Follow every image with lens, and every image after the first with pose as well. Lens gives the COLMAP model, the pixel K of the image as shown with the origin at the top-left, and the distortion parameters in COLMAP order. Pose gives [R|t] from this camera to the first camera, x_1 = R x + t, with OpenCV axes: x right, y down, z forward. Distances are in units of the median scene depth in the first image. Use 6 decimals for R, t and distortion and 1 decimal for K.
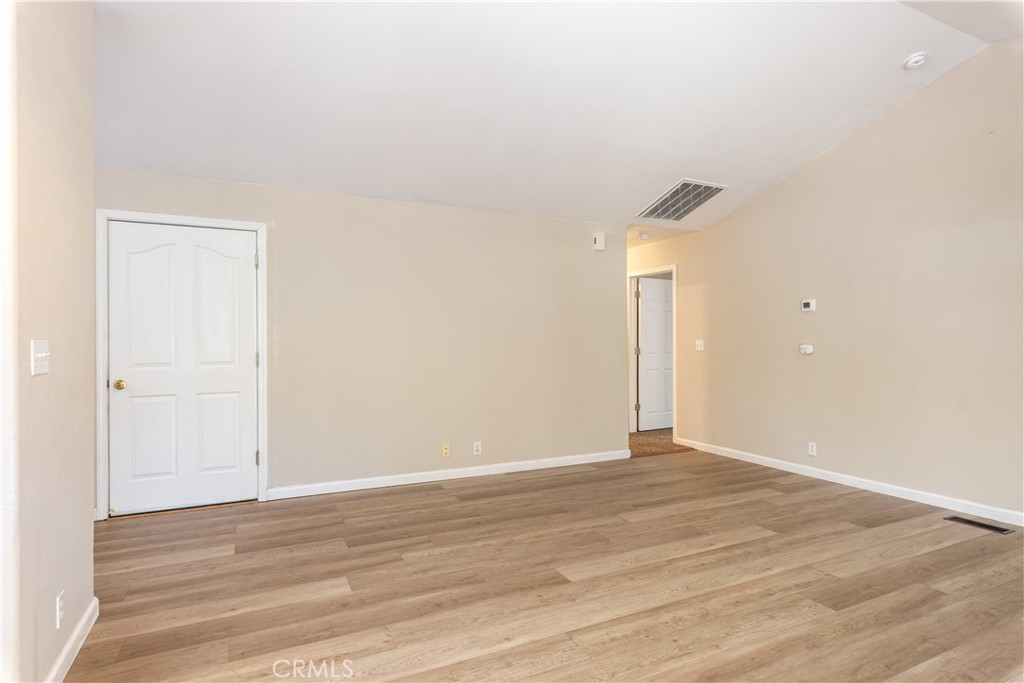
lens RADIAL K [[554.5, 0, 512.0], [0, 554.5, 341.5], [0, 0, 1]] dist [-0.000980, -0.000479]
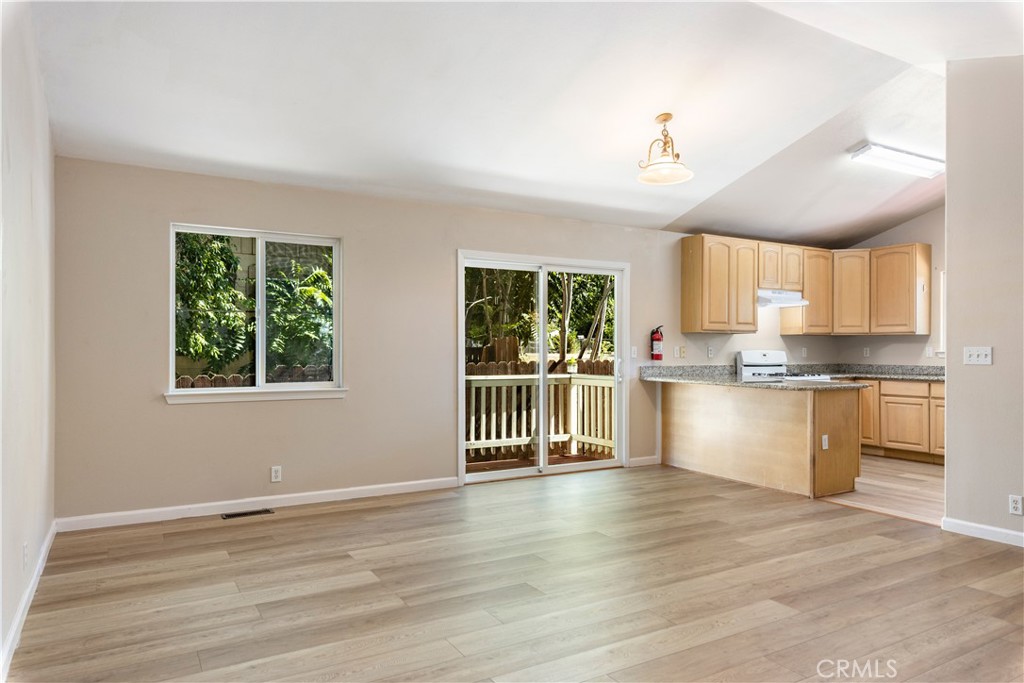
lens RADIAL K [[660.7, 0, 512.9], [0, 660.7, 347.0], [0, 0, 1]] dist [-0.006843, -0.000825]
pose [[-0.997324, 0.003064, -0.073039, 0.602082], [0.003199, 0.999993, -0.001739, -0.000746], [0.073033, -0.001968, -0.997328, 2.007218]]
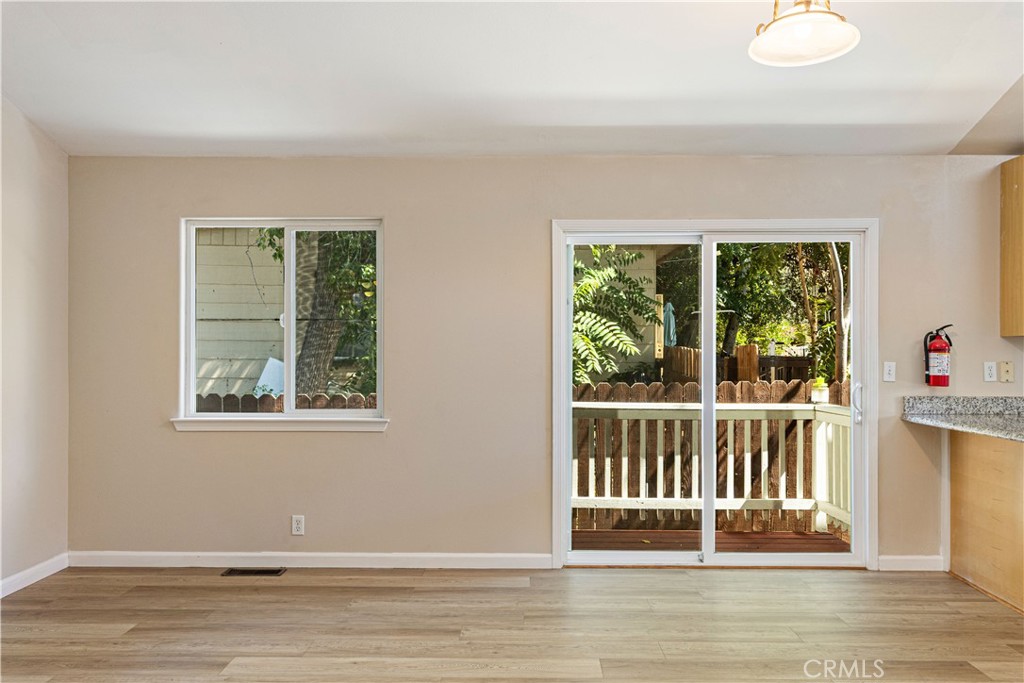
lens RADIAL K [[773.5, 0, 512.0], [0, 773.5, 348.9], [0, 0, 1]] dist [-0.002327, -0.002008]
pose [[-0.892013, 0.006042, 0.451969, -0.024484], [0.003861, 0.999976, -0.005748, -0.025758], [-0.451993, -0.003382, -0.892015, 1.460440]]
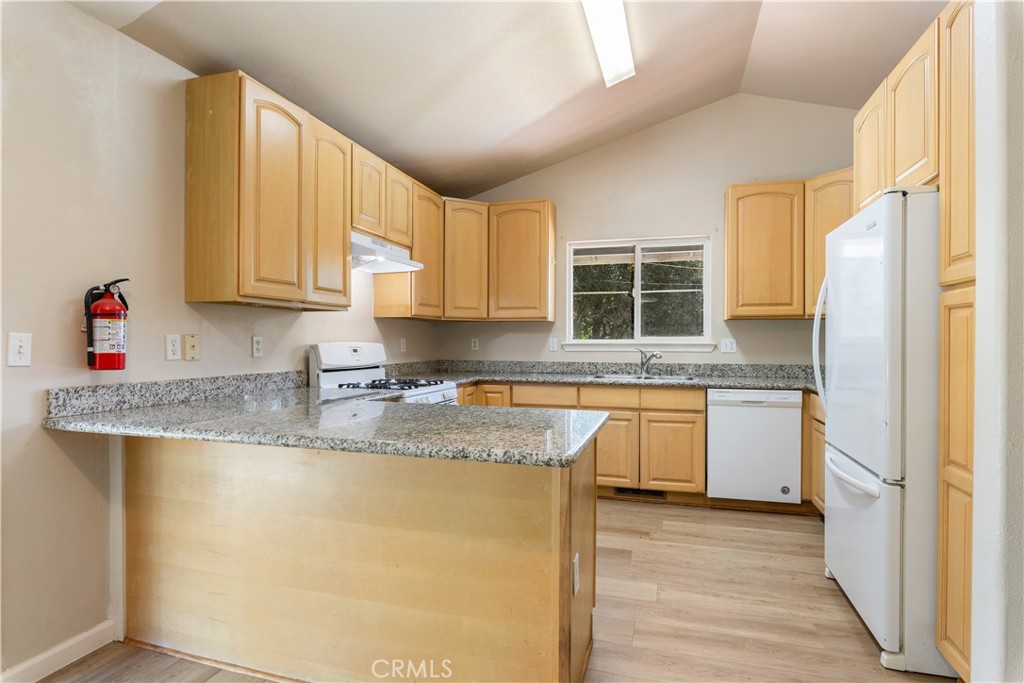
lens RADIAL K [[536.5, 0, 517.1], [0, 536.5, 344.4], [0, 0, 1]] dist [-0.000876, -0.000389]
pose [[-0.674004, 0.008327, -0.738681, 0.073845], [0.000154, 0.999938, 0.011132, 0.002053], [0.738728, 0.007390, -0.673963, 0.566833]]
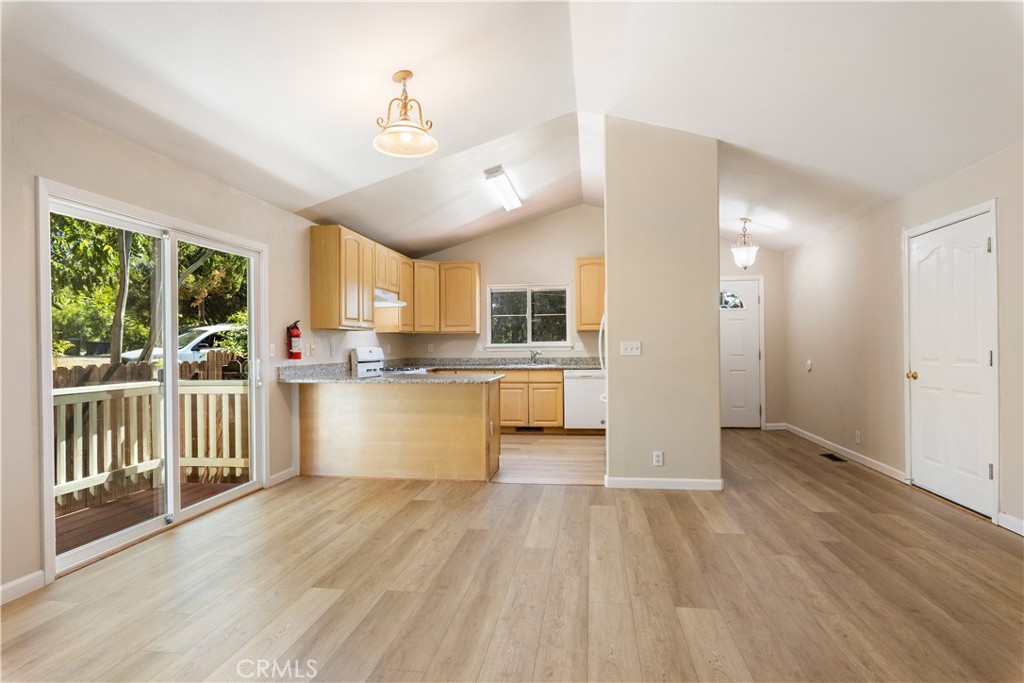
lens RADIAL K [[536.5, 0, 517.1], [0, 536.5, 344.4], [0, 0, 1]] dist [-0.000876, -0.000389]
pose [[-0.559183, 0.009067, -0.828995, 0.931875], [0.010900, 0.999934, 0.003585, -0.001549], [0.828972, -0.007031, -0.559245, 1.219484]]
